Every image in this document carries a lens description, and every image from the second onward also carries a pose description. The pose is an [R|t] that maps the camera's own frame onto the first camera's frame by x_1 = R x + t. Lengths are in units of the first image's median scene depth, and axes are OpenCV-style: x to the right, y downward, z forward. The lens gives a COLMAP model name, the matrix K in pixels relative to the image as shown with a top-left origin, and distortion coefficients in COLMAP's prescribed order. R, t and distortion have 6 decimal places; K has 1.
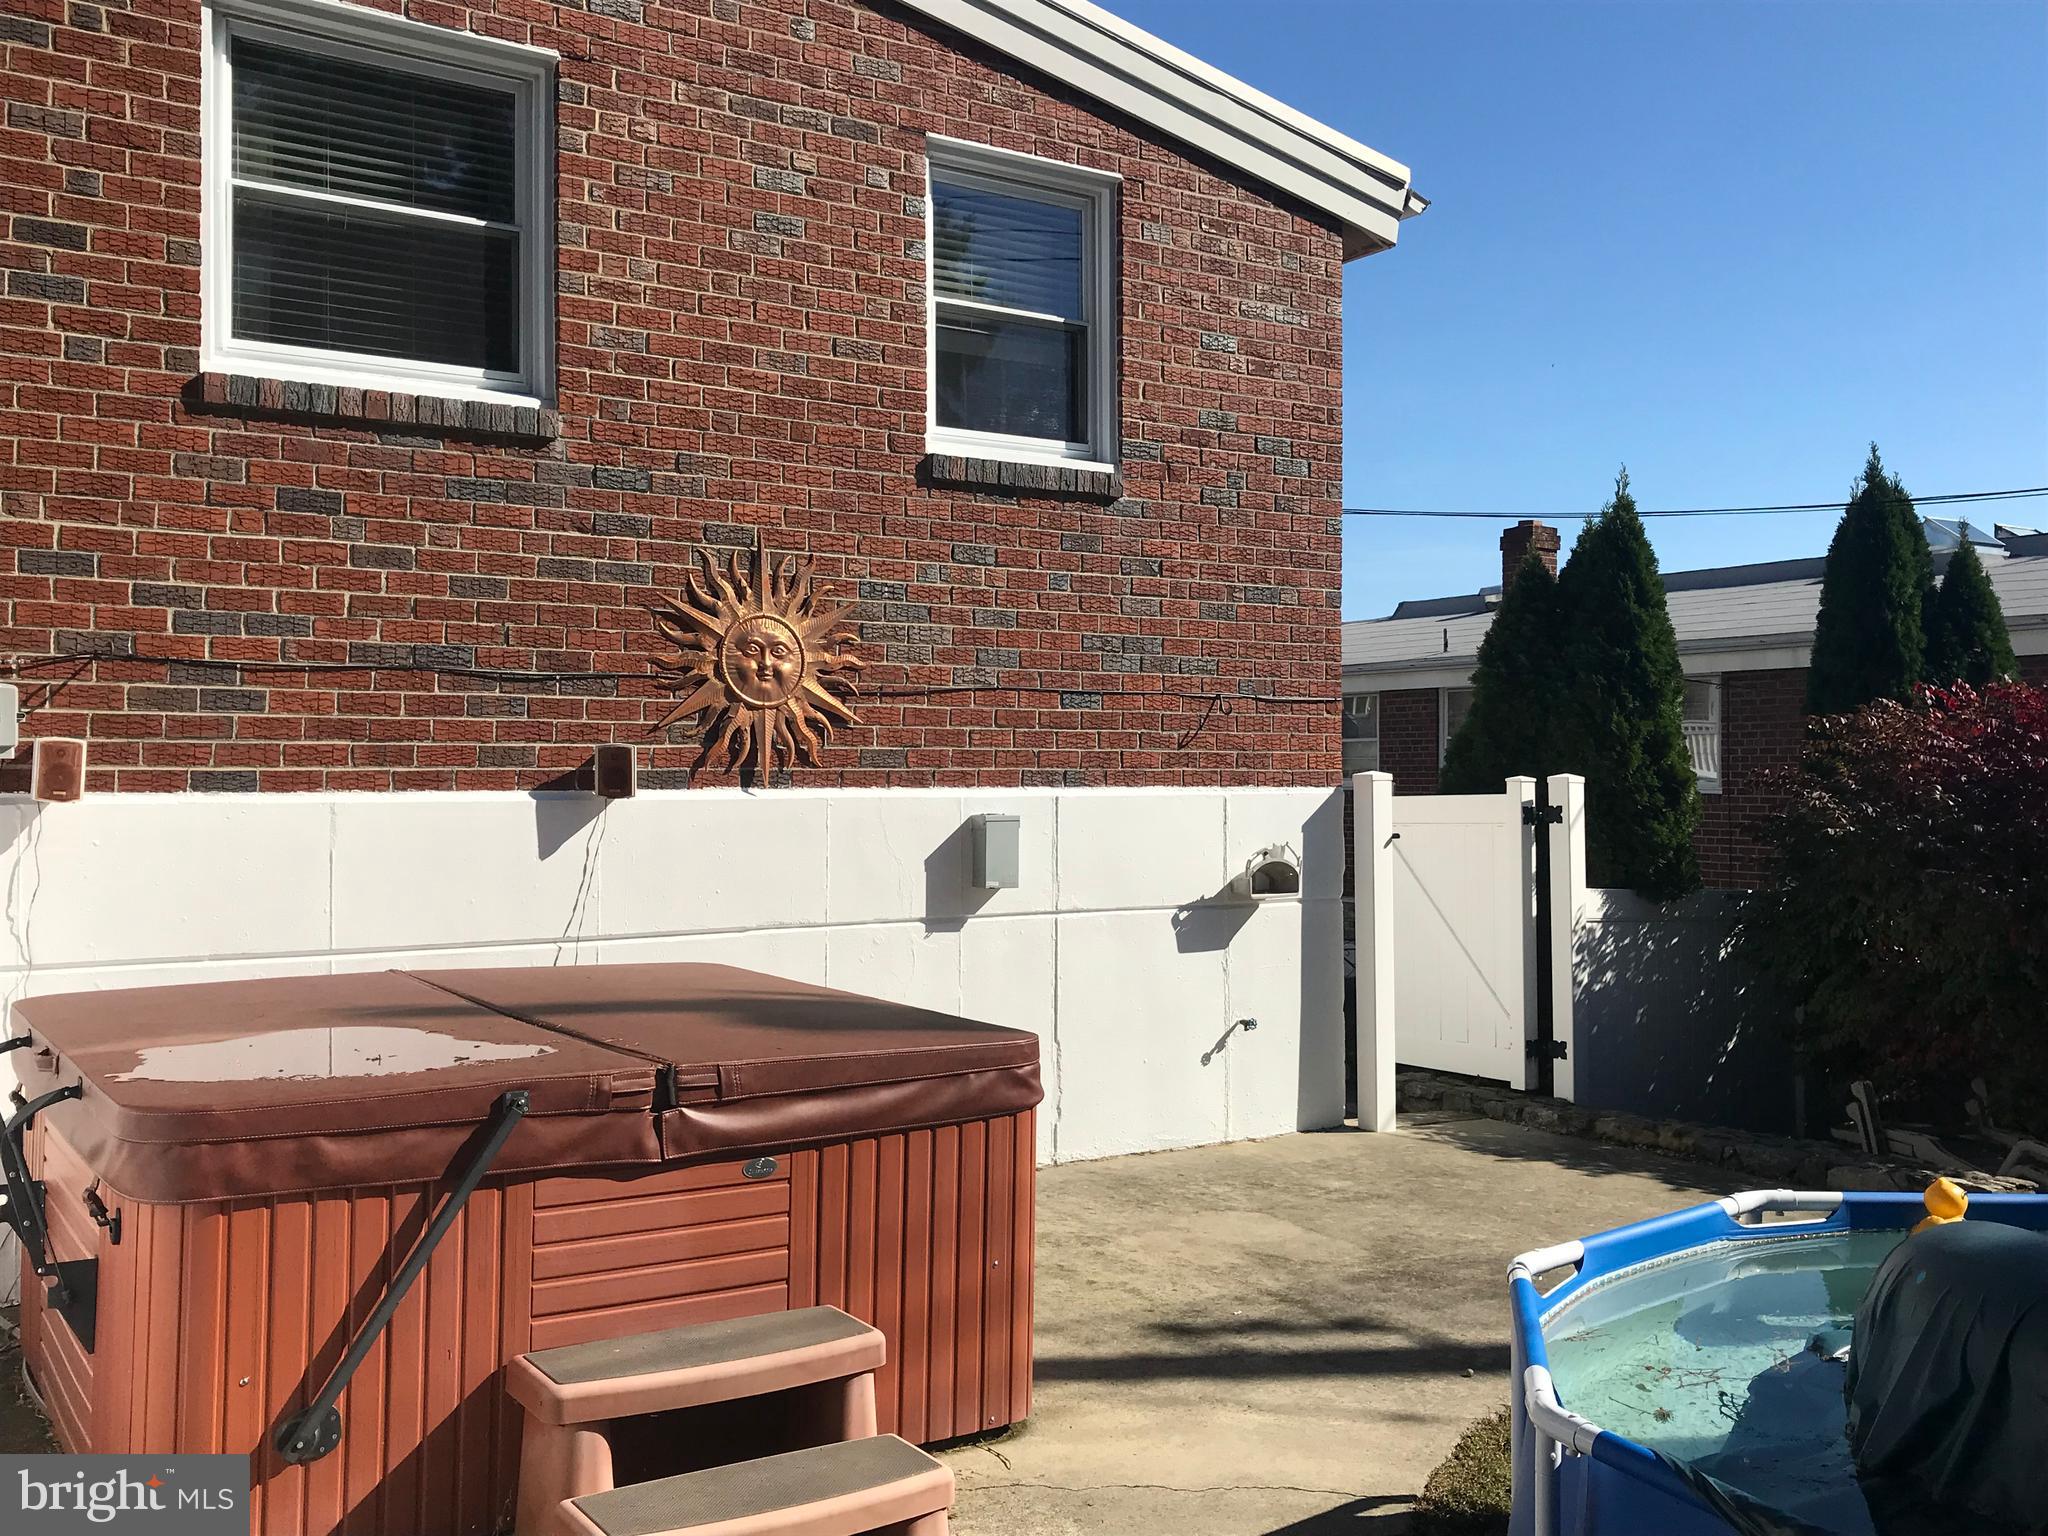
lens RADIAL K [[1918.1, 0, 1024.0], [0, 1918.1, 768.0], [0, 0, 1]] dist [0.156982, -0.287266]
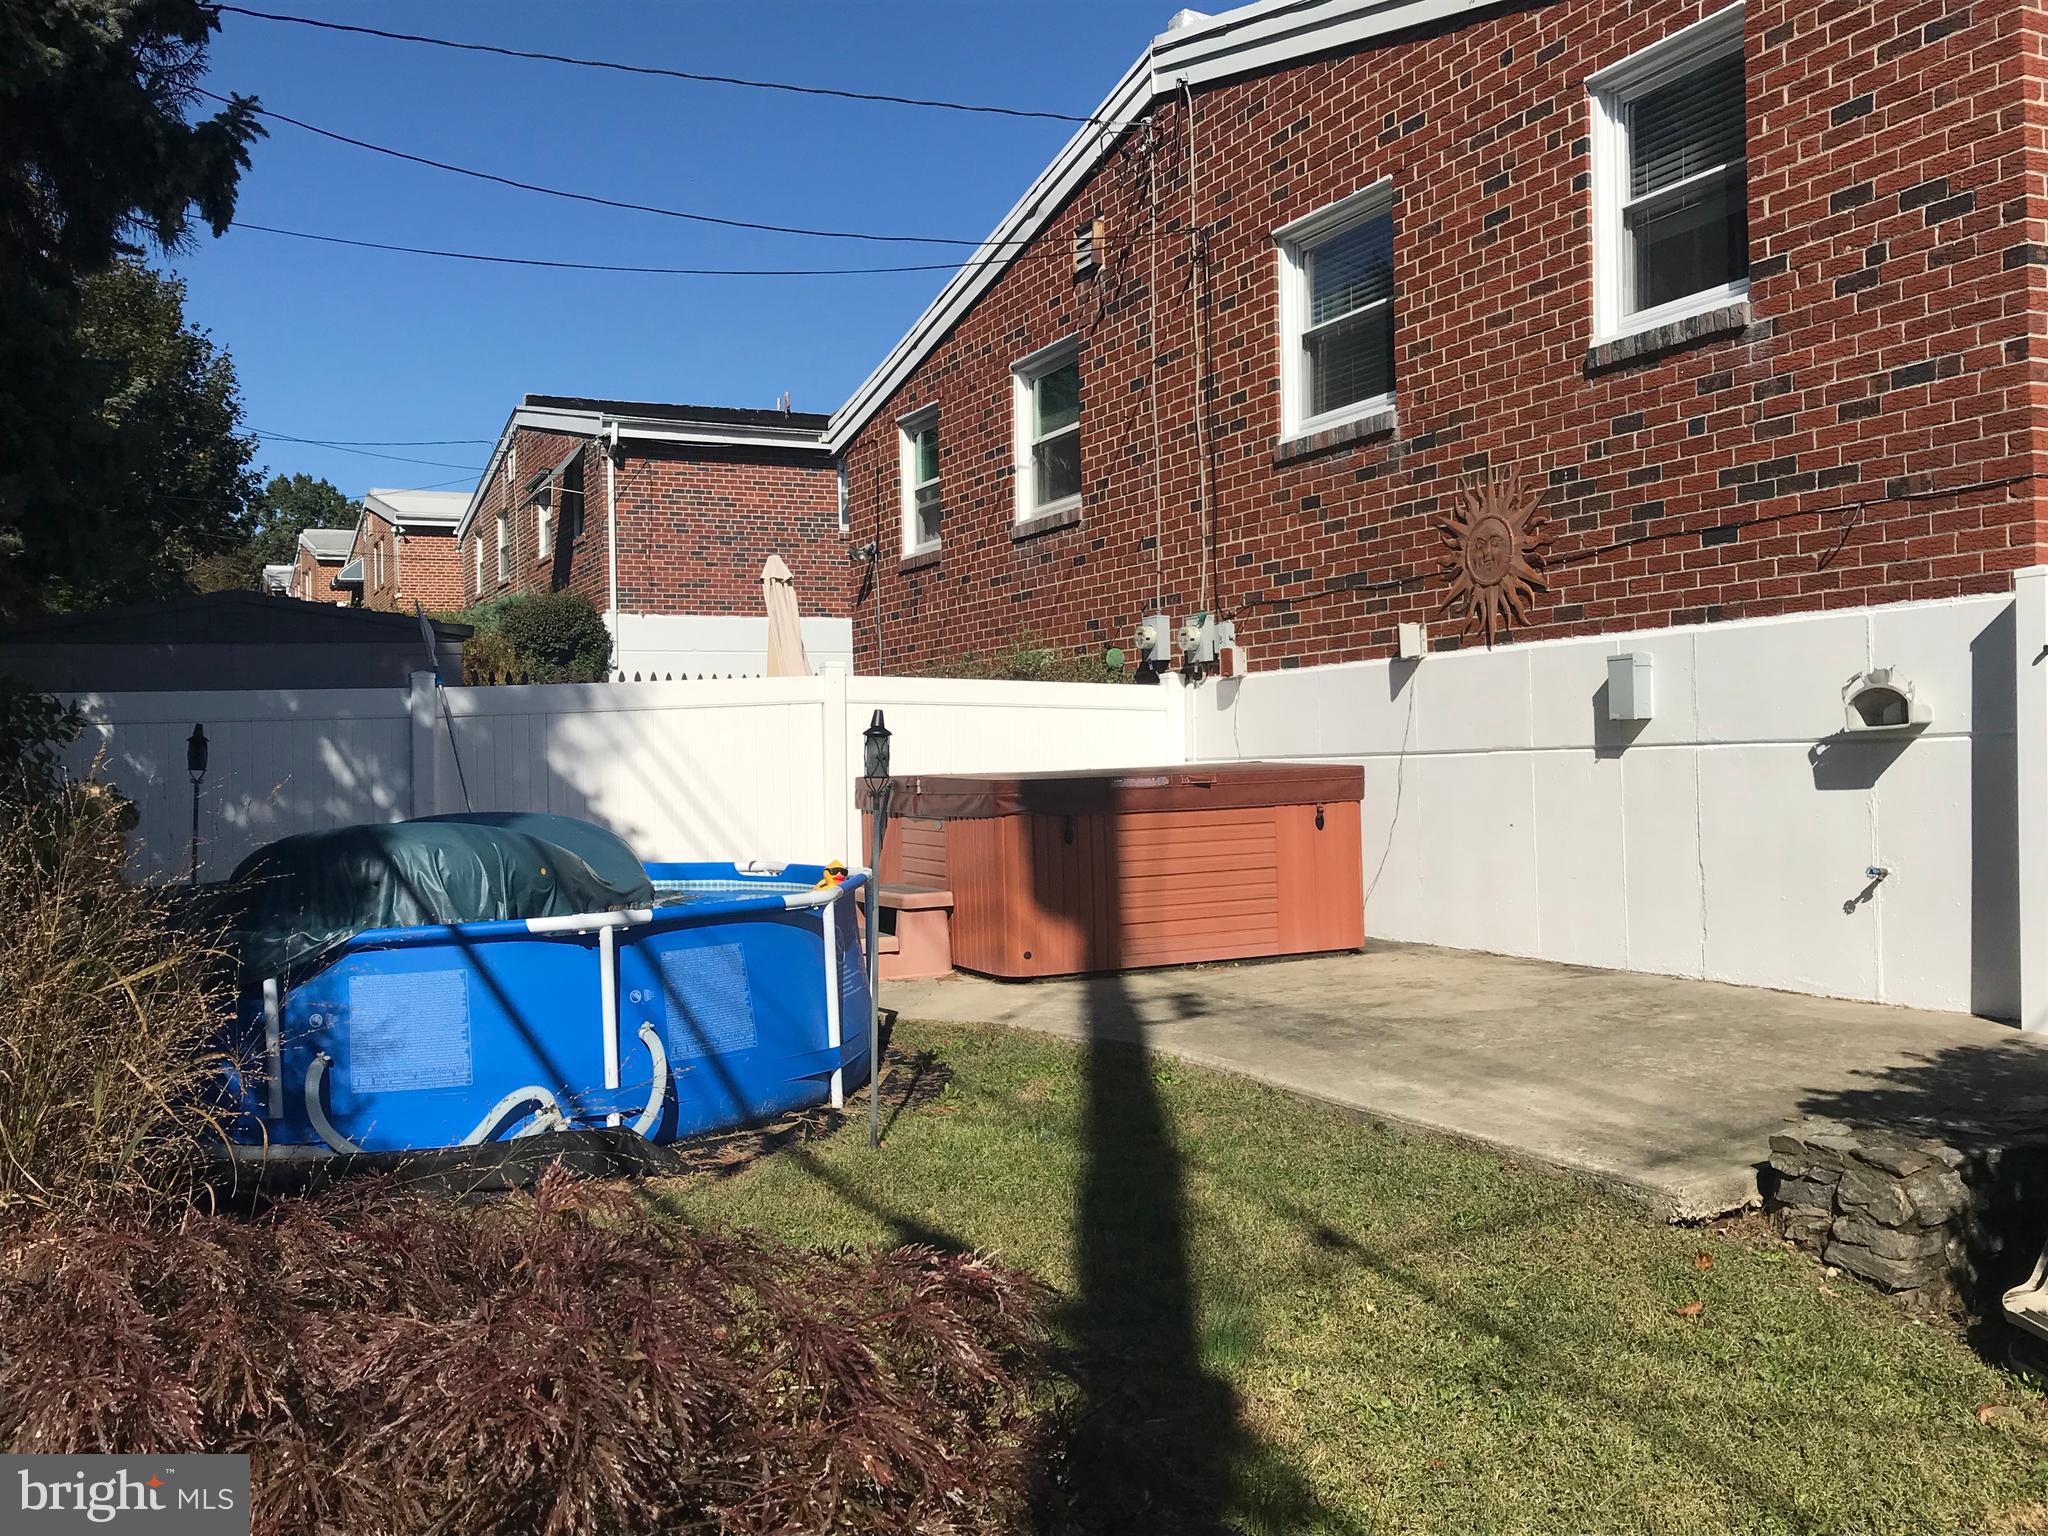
lens RADIAL K [[1918.1, 0, 1024.0], [0, 1918.1, 768.0], [0, 0, 1]] dist [0.156982, -0.287266]
pose [[-0.166411, 0.011906, -0.985985, 1.225459], [0.040548, 0.999164, 0.005221, 0.074086], [0.985222, -0.039111, -0.166754, 0.884265]]
